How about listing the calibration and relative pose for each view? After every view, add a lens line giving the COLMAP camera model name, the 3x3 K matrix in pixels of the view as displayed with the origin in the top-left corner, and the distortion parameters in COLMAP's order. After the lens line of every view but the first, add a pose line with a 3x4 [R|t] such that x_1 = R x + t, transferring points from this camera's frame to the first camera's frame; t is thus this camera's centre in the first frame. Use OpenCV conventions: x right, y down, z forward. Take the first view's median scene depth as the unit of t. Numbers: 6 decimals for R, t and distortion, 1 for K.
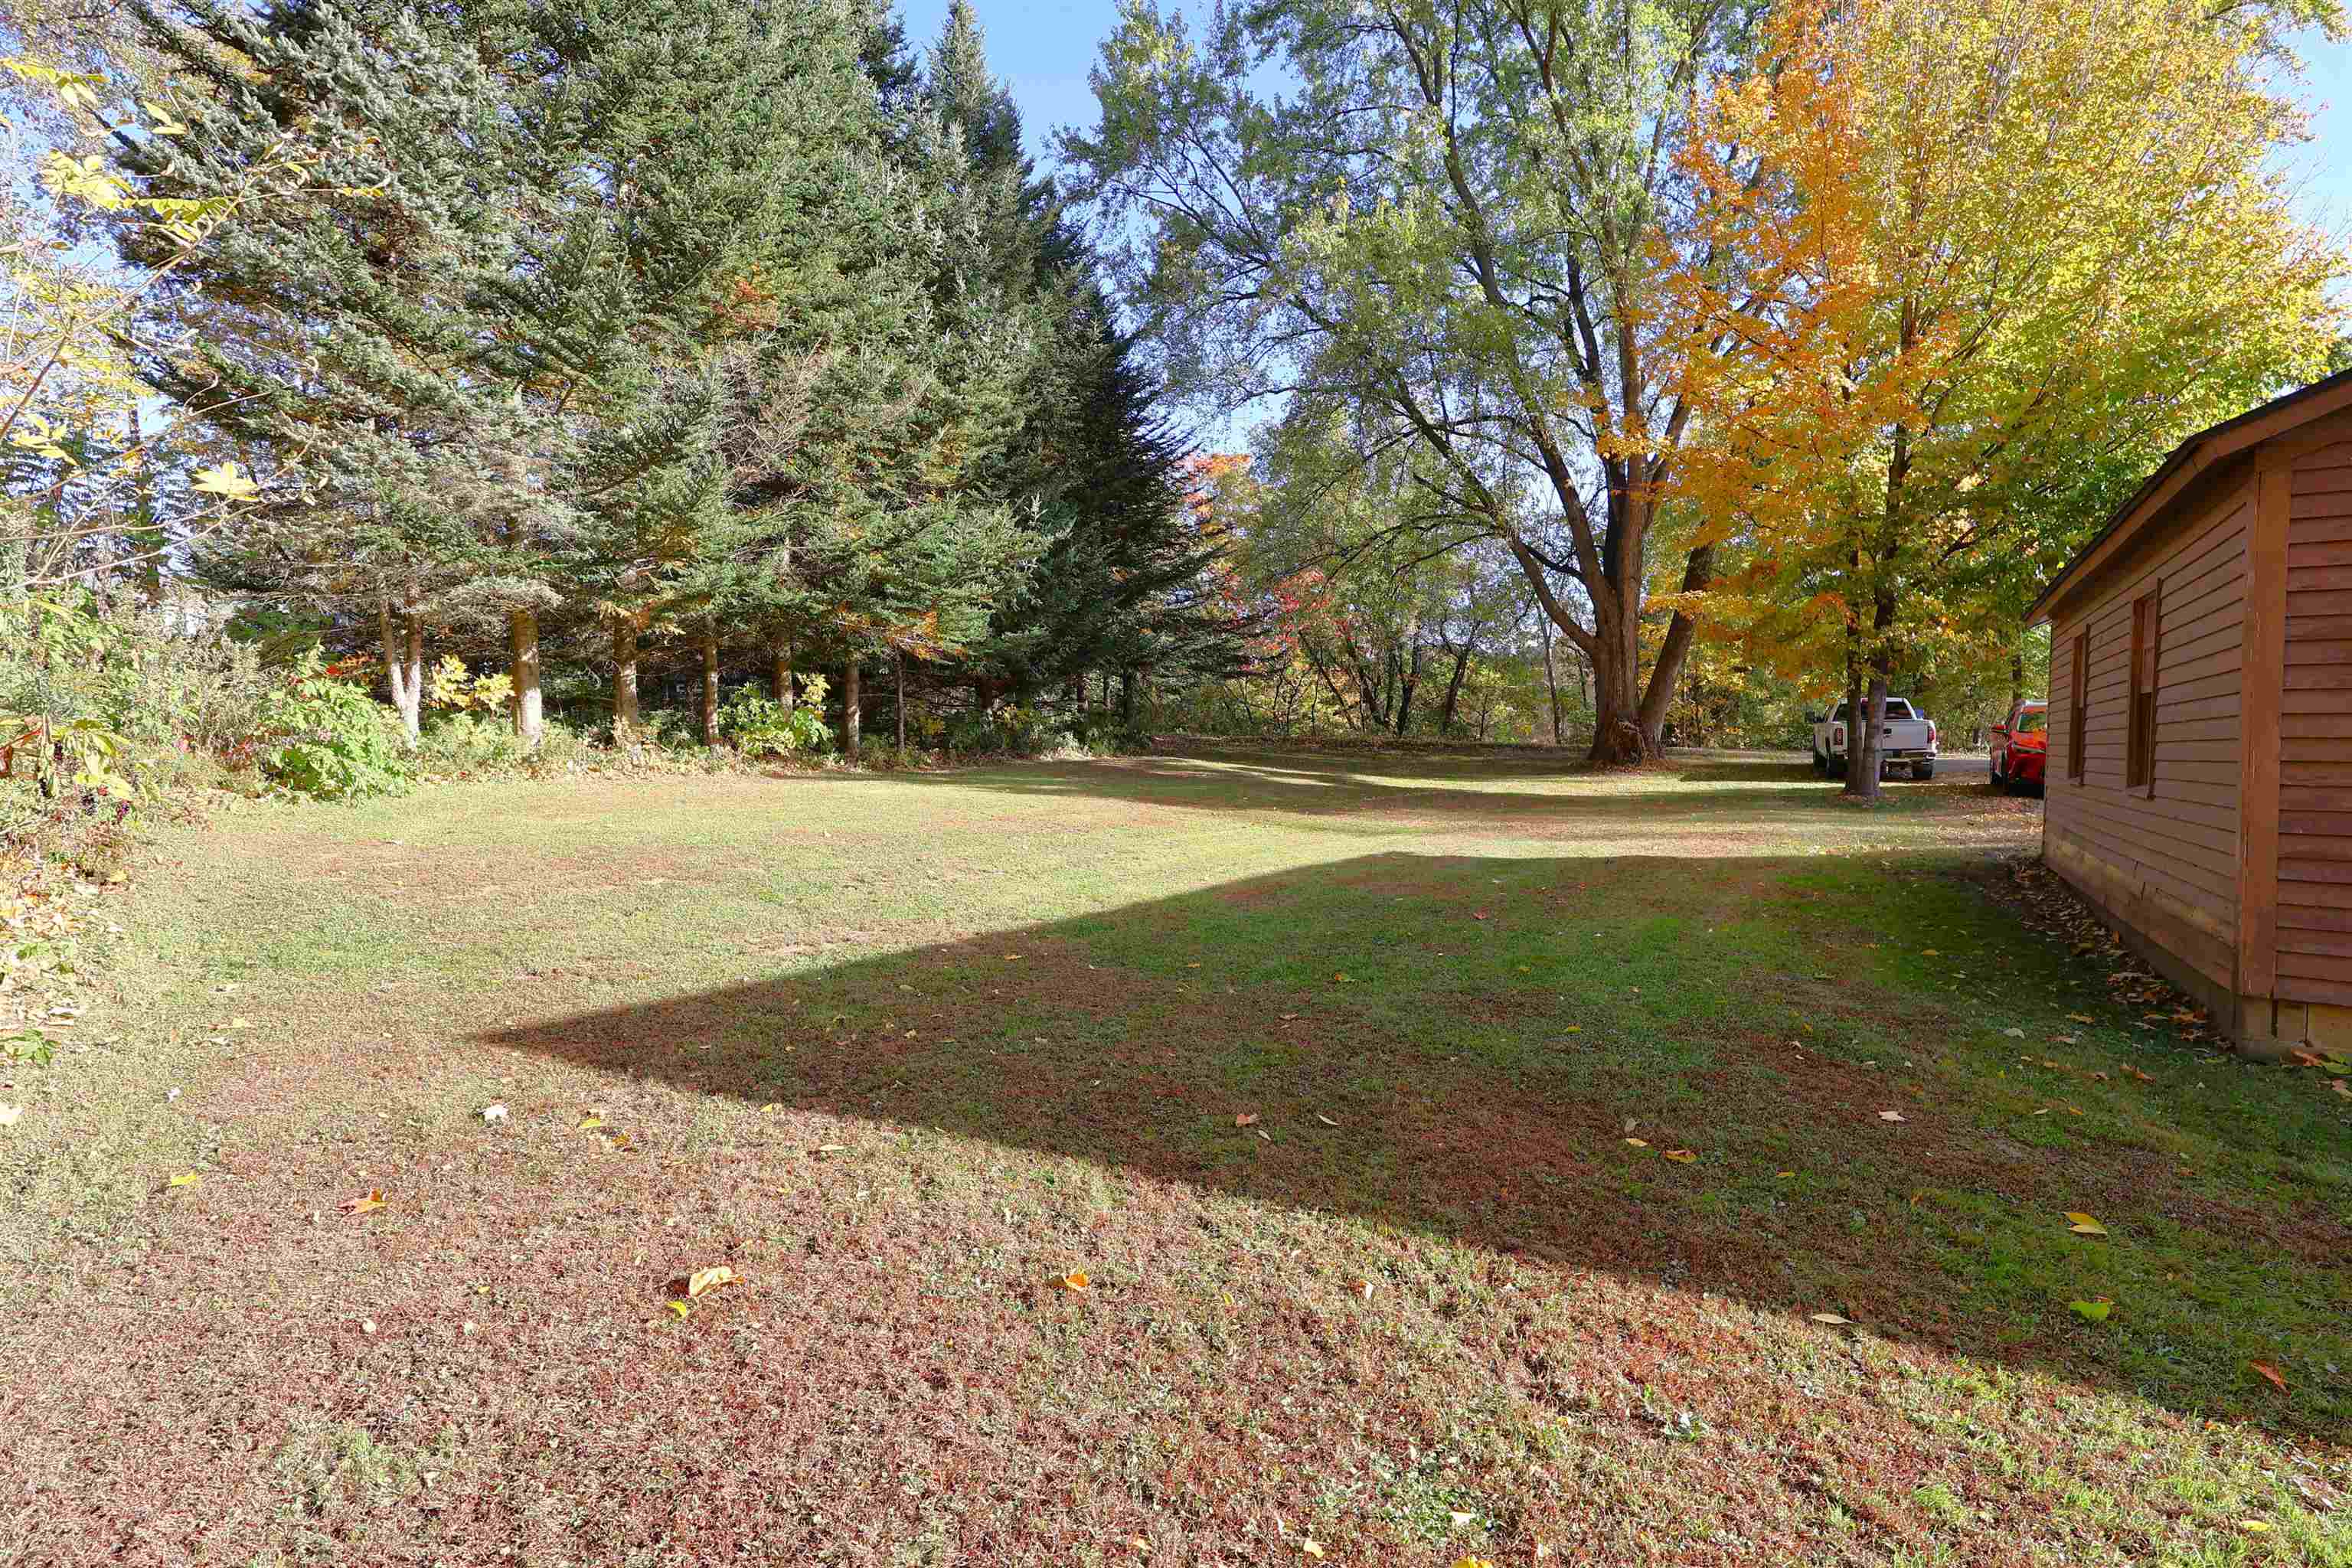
lens RADIAL K [[1089.1, 0, 1179.8], [0, 1089.1, 782.8], [0, 0, 1]] dist [-0.001289, 0.001822]
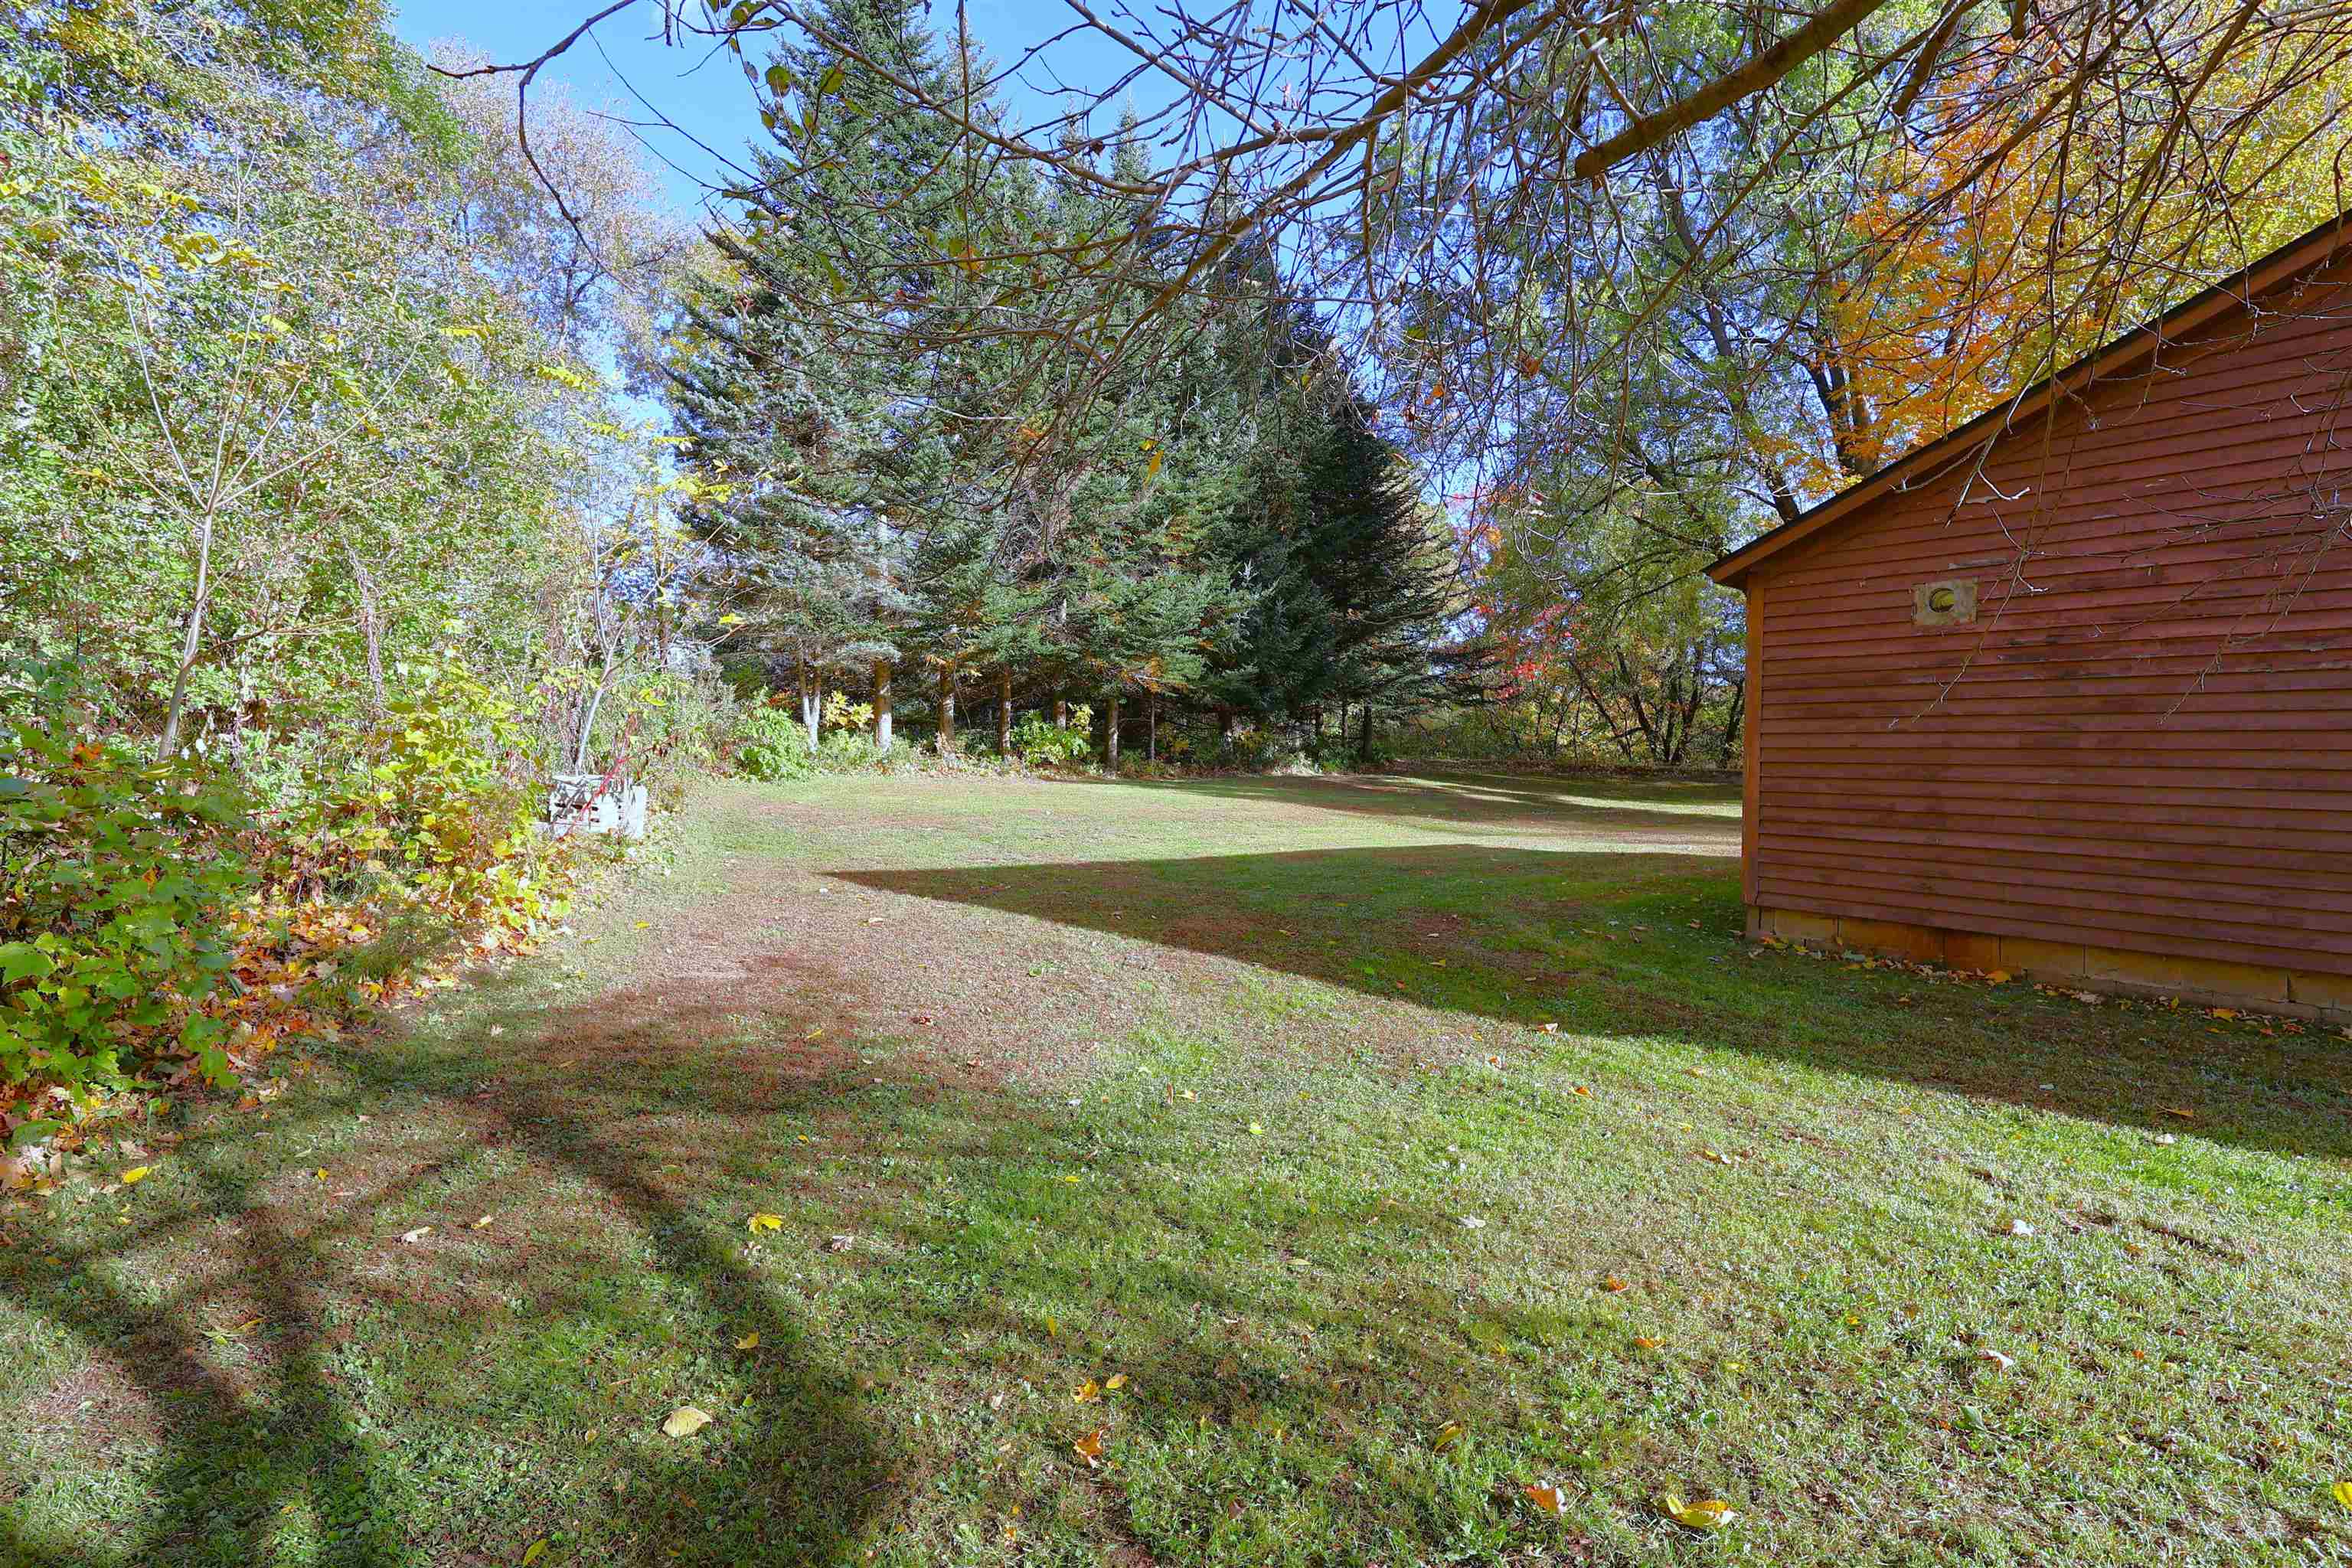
lens RADIAL K [[1089.1, 0, 1179.8], [0, 1089.1, 782.8], [0, 0, 1]] dist [-0.001289, 0.001822]
pose [[0.955575, 0.023590, -0.293802, 0.198880], [-0.030437, 0.999361, -0.018755, 0.020573], [0.293172, 0.026864, 0.955682, -0.259476]]
